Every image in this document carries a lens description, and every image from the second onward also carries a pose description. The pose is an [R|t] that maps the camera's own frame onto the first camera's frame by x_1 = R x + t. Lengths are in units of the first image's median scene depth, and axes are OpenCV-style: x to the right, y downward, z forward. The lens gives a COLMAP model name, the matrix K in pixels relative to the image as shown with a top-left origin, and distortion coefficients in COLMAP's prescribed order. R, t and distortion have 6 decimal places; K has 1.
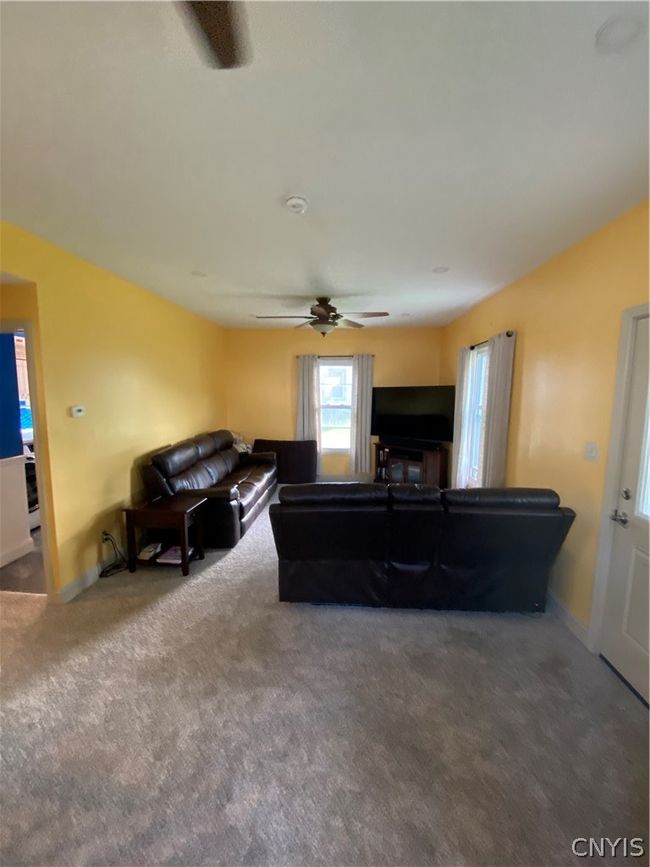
lens RADIAL K [[347.5, 0, 326.9], [0, 347.5, 432.5], [0, 0, 1]] dist [-0.004079, -0.000448]
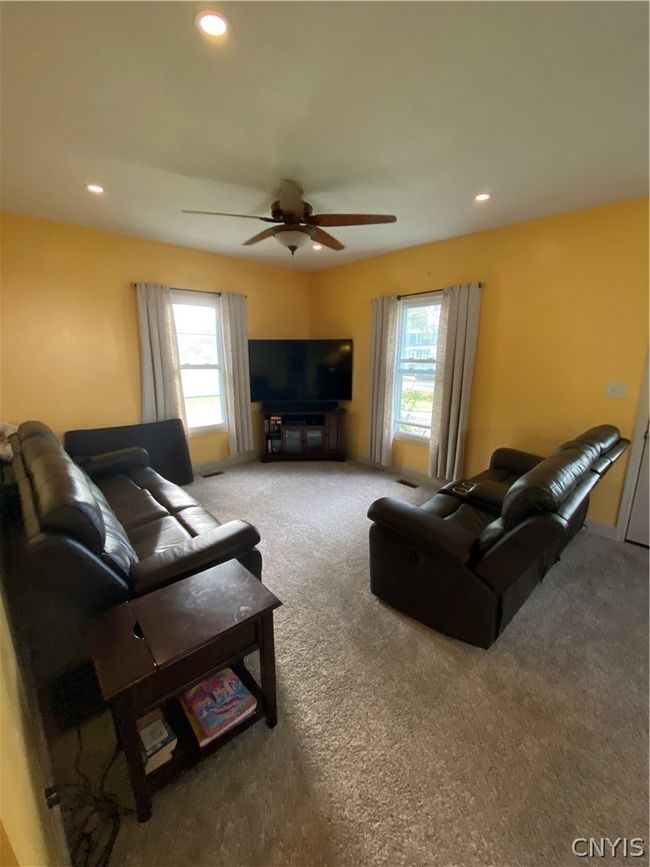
lens RADIAL K [[347.5, 0, 325.5], [0, 347.5, 436.7], [0, 0, 1]] dist [-0.004079, -0.000448]
pose [[0.690718, -0.168070, 0.703321, -0.323782], [0.081799, 0.984532, 0.154936, -0.023305], [-0.718483, -0.049486, 0.693782, 0.329462]]
